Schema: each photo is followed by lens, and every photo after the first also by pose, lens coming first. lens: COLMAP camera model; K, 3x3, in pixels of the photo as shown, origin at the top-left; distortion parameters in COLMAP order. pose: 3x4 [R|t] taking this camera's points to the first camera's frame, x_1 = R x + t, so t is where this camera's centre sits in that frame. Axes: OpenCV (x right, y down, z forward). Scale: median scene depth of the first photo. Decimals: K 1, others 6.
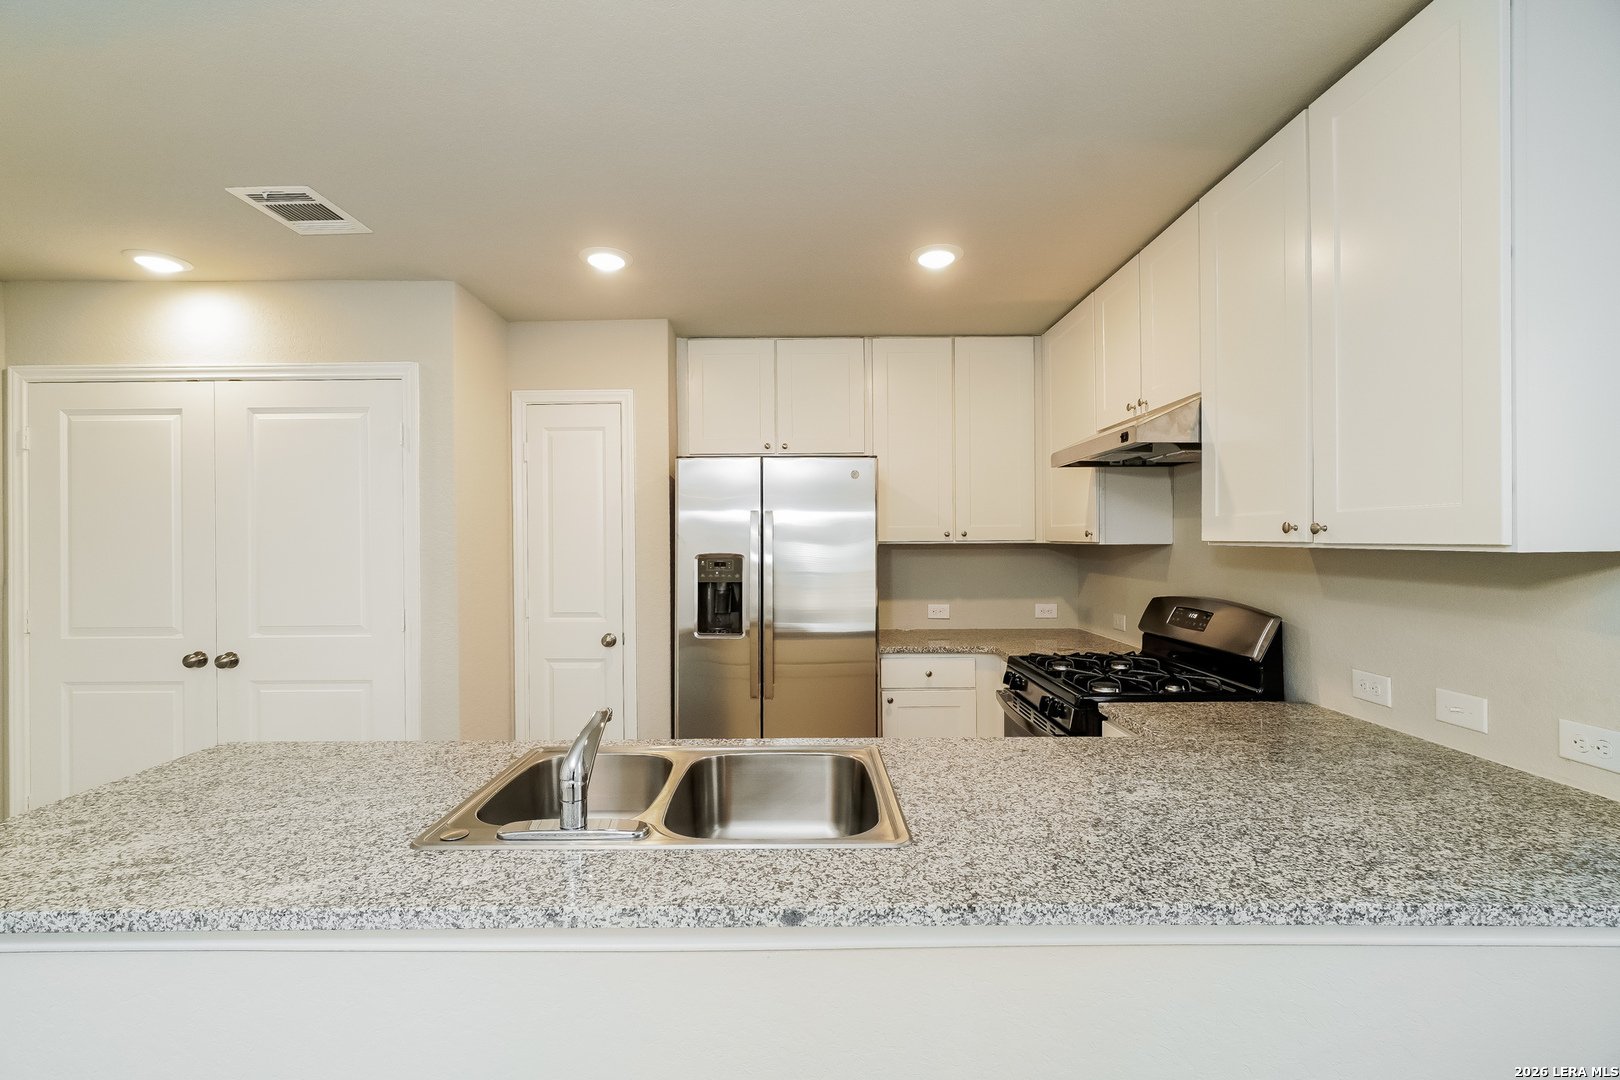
lens RADIAL K [[697.7, 0, 800.2], [0, 697.7, 538.1], [0, 0, 1]] dist [-0.001375, 0.000316]
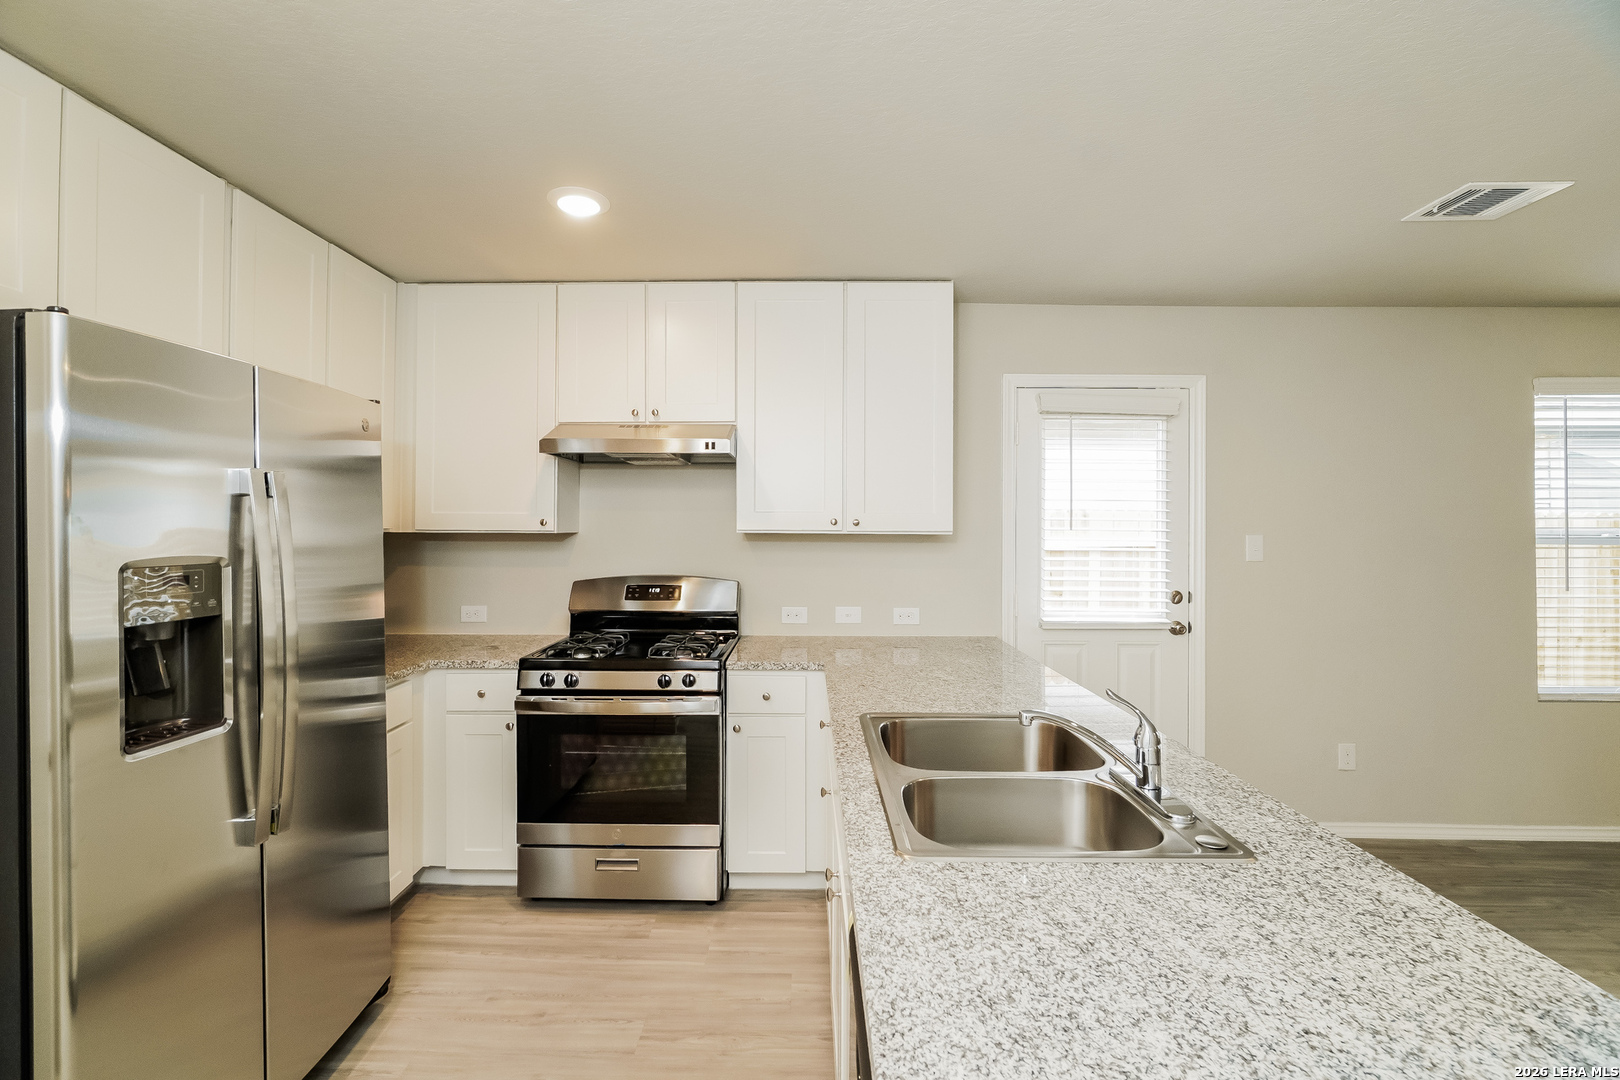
lens RADIAL K [[704.0, 0, 797.2], [0, 704.0, 522.8], [0, 0, 1]] dist [0.000090, 0.000054]
pose [[0.005987, 0.011162, 0.999920, -0.743233], [-0.005210, 0.999924, -0.011130, 0.004346], [-0.999969, -0.005143, 0.006045, 0.795152]]
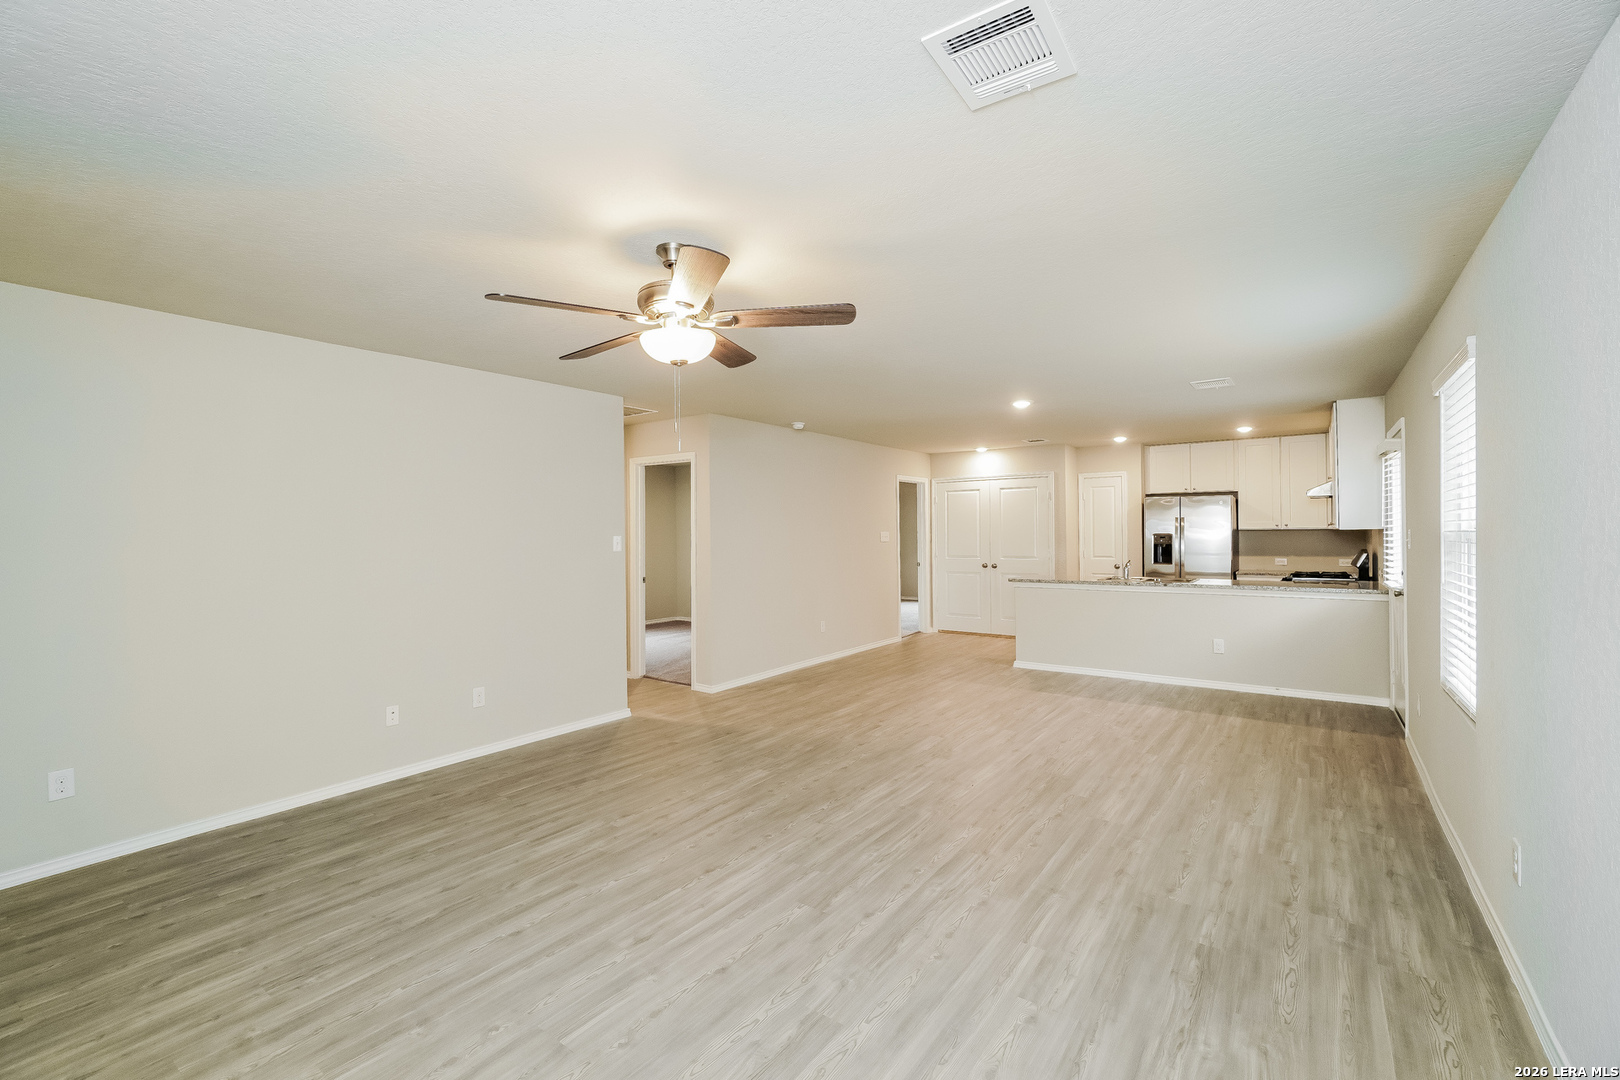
lens RADIAL K [[697.7, 0, 800.2], [0, 697.7, 538.1], [0, 0, 1]] dist [-0.001375, 0.000316]
pose [[0.809162, 0.002626, -0.587580, 0.439673], [0.006319, 0.999893, 0.013171, -0.005237], [0.587552, -0.014371, 0.809059, -2.633632]]
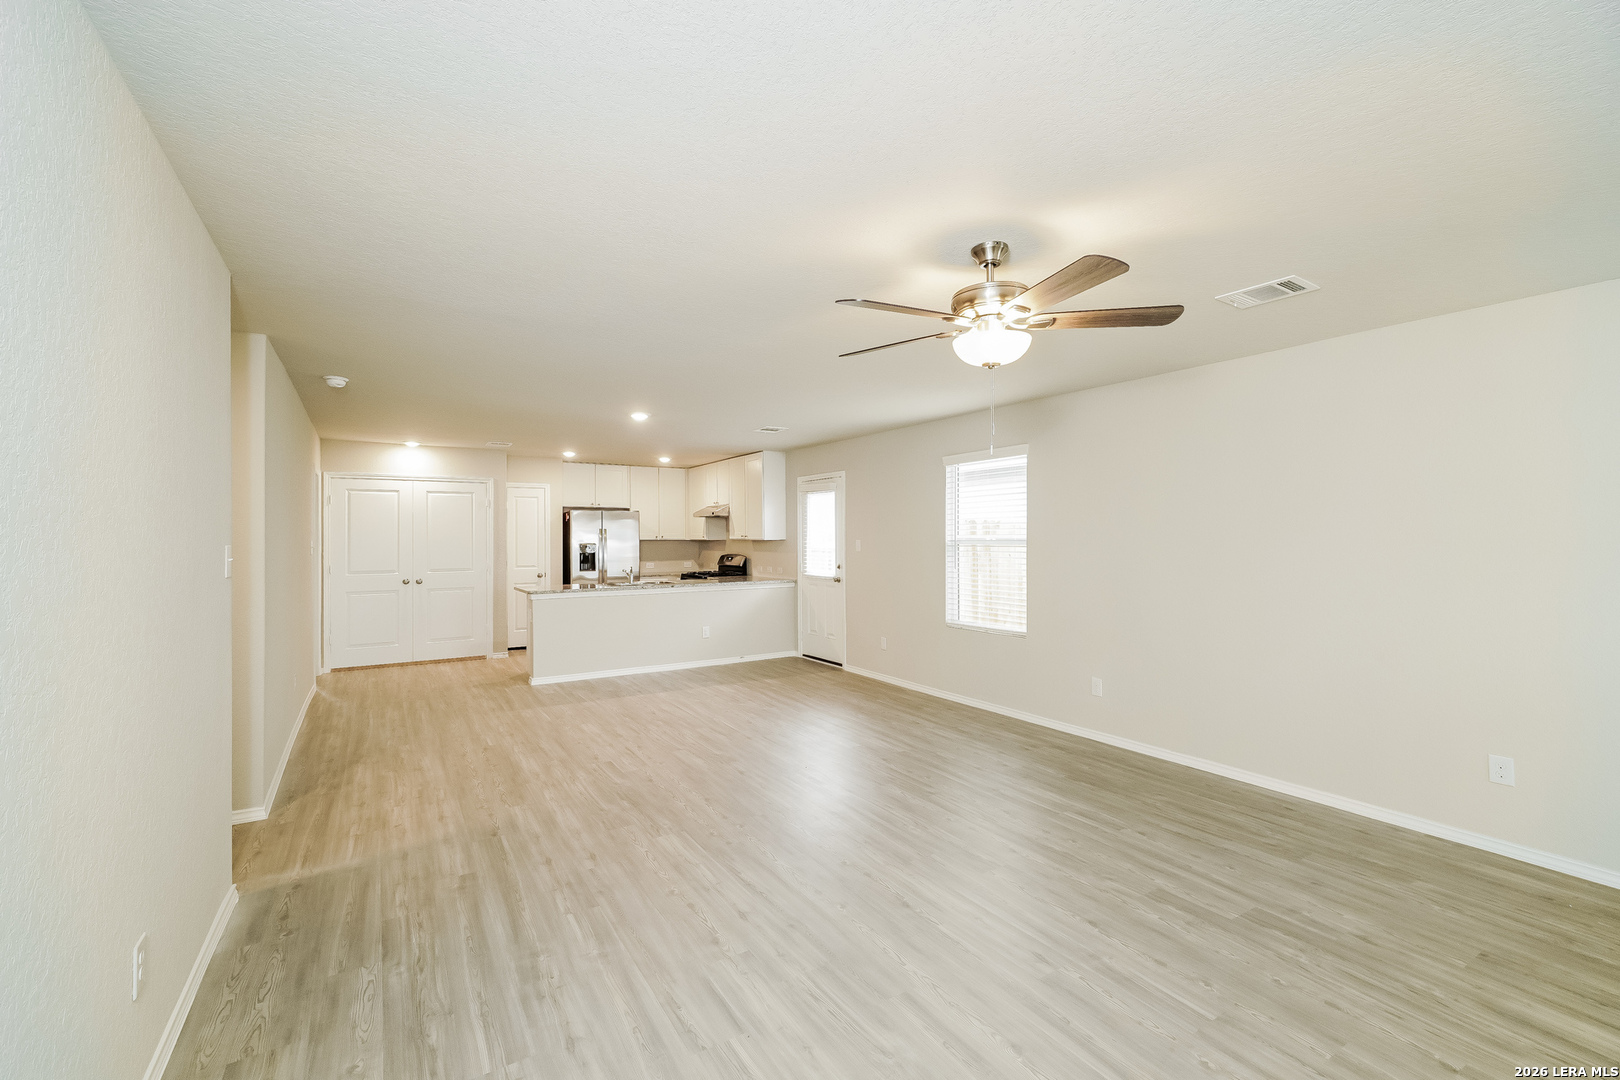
lens RADIAL K [[685.7, 0, 802.5], [0, 685.7, 534.9], [0, 0, 1]] dist [-0.000706, 0.000006]
pose [[0.847903, 0.003721, 0.530138, -1.182420], [-0.001288, 0.999987, -0.004958, 0.000428], [-0.530149, 0.003521, 0.847897, -2.599102]]
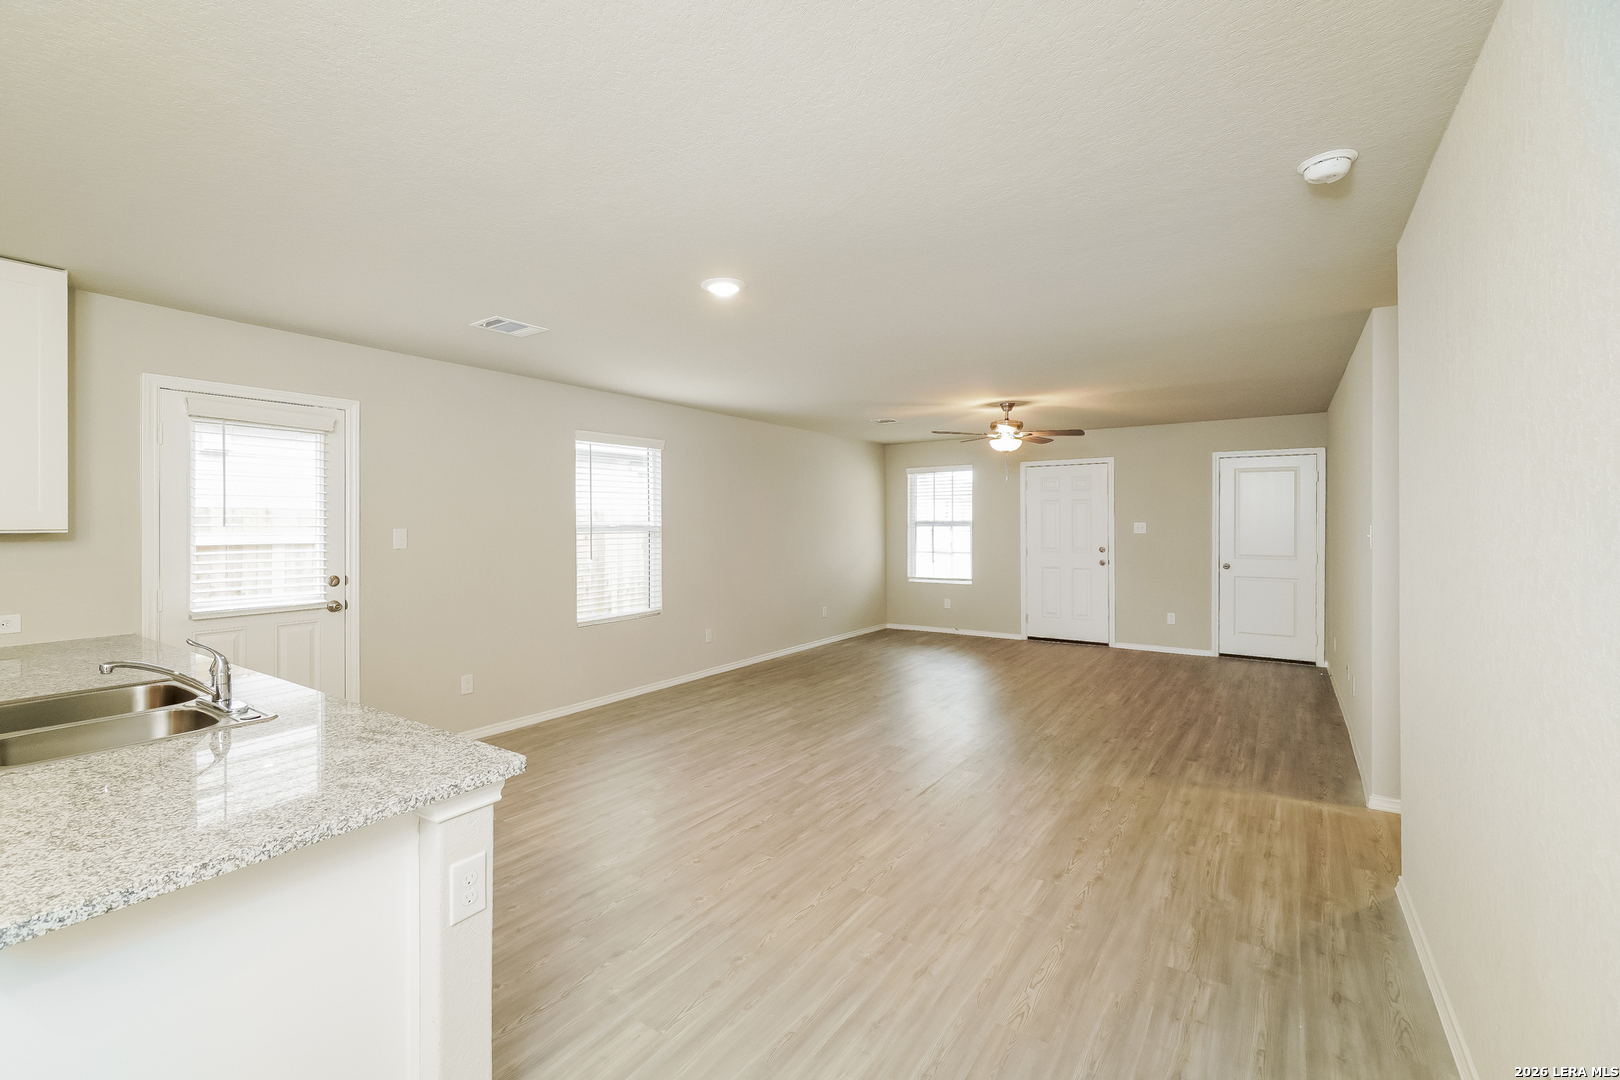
lens RADIAL K [[704.0, 0, 797.2], [0, 704.0, 522.8], [0, 0, 1]] dist [0.000090, 0.000054]
pose [[-0.826271, 0.005878, 0.563243, -1.221023], [0.006248, 0.999980, -0.001269, 0.001448], [-0.563239, 0.002470, -0.826291, 0.822634]]
